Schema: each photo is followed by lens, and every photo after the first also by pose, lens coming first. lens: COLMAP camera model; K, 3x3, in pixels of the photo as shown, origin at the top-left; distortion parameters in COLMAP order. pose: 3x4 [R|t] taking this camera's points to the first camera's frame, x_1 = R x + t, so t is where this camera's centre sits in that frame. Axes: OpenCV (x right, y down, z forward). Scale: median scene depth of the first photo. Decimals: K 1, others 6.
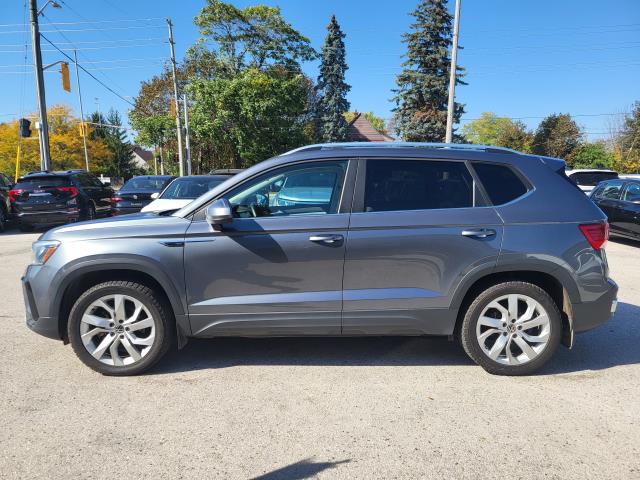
lens RADIAL K [[484.1, 0, 316.8], [0, 484.1, 240.3], [0, 0, 1]] dist [0.031889, 0.001101]
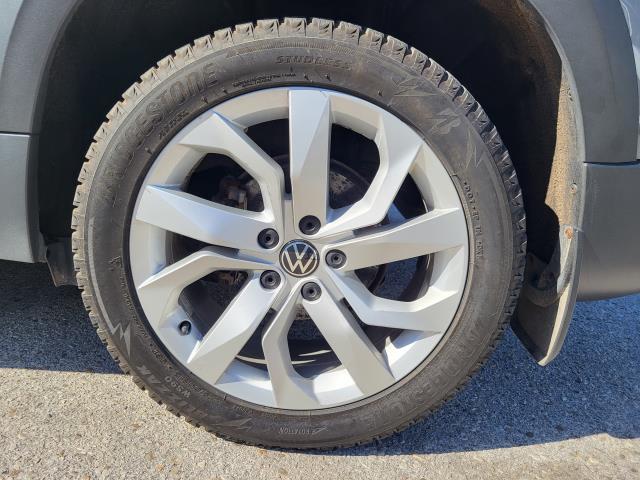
lens RADIAL K [[484.1, 0, 319.4], [0, 484.1, 241.8], [0, 0, 1]] dist [0.031889, 0.001101]
pose [[0.994735, 0.102446, 0.002481, 0.408569], [-0.100926, 0.975198, 0.196984, 0.130049], [0.017760, -0.196197, 0.980404, 0.787514]]
